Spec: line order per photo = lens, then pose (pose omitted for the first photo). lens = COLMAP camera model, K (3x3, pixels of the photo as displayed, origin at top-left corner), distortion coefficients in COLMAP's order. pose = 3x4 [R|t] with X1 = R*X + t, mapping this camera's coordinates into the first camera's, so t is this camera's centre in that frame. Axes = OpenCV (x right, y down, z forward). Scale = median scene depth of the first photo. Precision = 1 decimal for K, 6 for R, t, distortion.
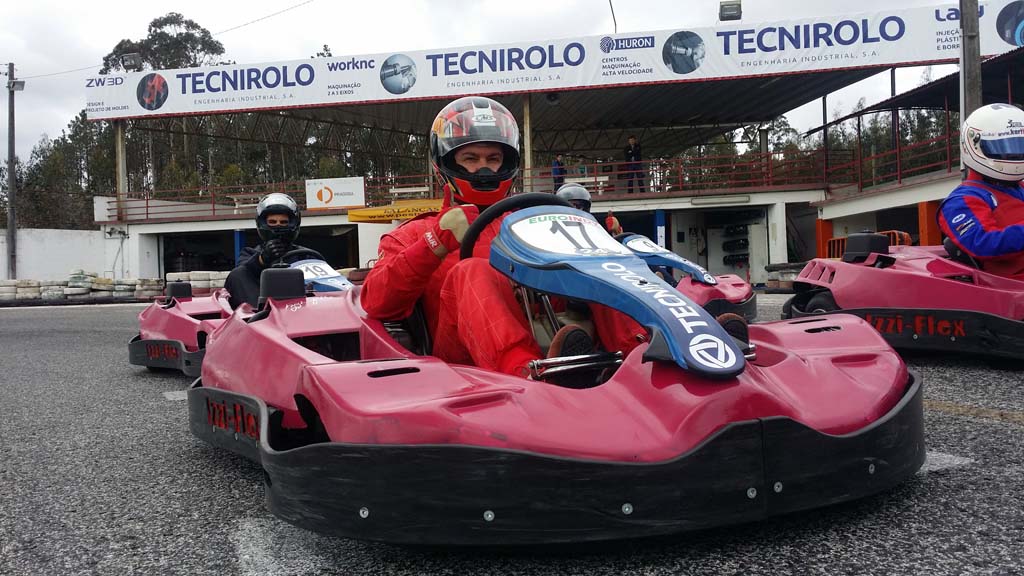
lens RADIAL K [[915.2, 0, 515.3], [0, 915.2, 288.7], [0, 0, 1]] dist [0.098911, -0.207689]
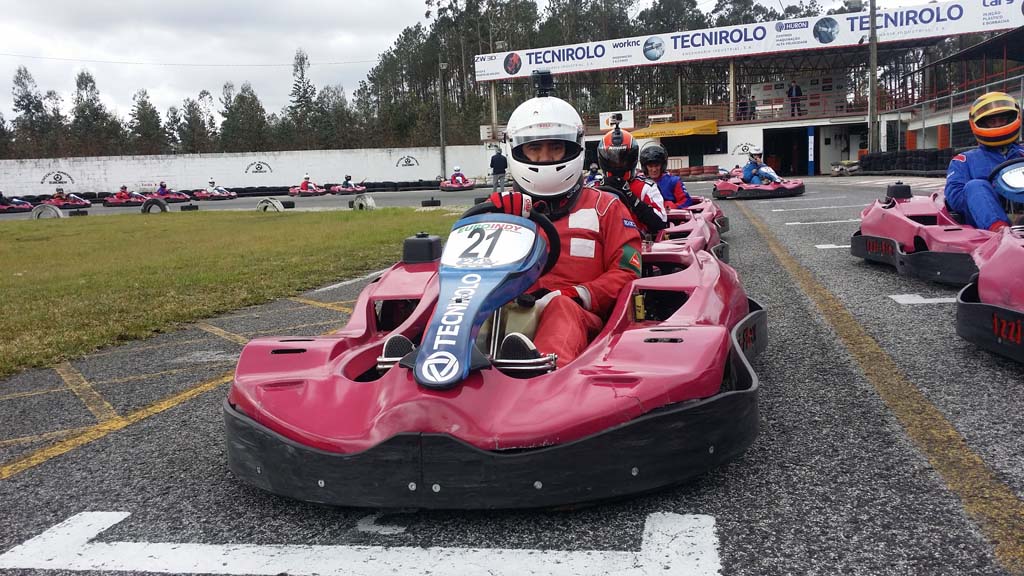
lens RADIAL K [[918.3, 0, 511.9], [0, 918.3, 280.0], [0, 0, 1]] dist [0.093952, -0.206858]
pose [[0.957606, 0.019058, -0.287452, 0.121215], [0.014515, 0.993350, 0.114212, -0.008163], [0.287717, -0.113542, 0.950961, -0.750519]]
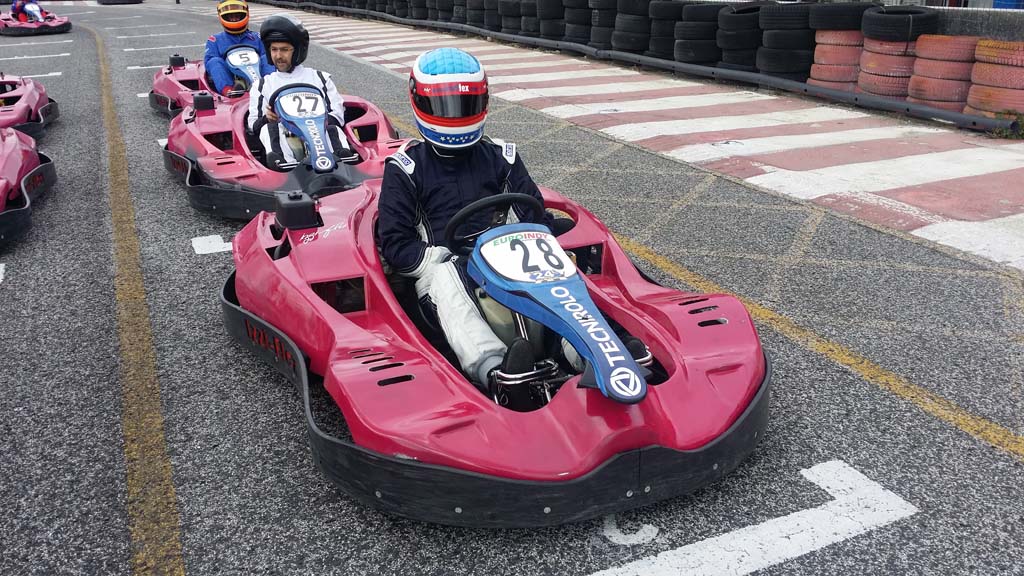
lens RADIAL K [[915.2, 0, 515.3], [0, 915.2, 288.7], [0, 0, 1]] dist [0.098911, -0.207689]
pose [[0.946618, -0.090887, 0.309280, 0.148183], [-0.012607, 0.948259, 0.317249, -0.029113], [-0.322111, -0.304212, 0.896493, -0.849878]]
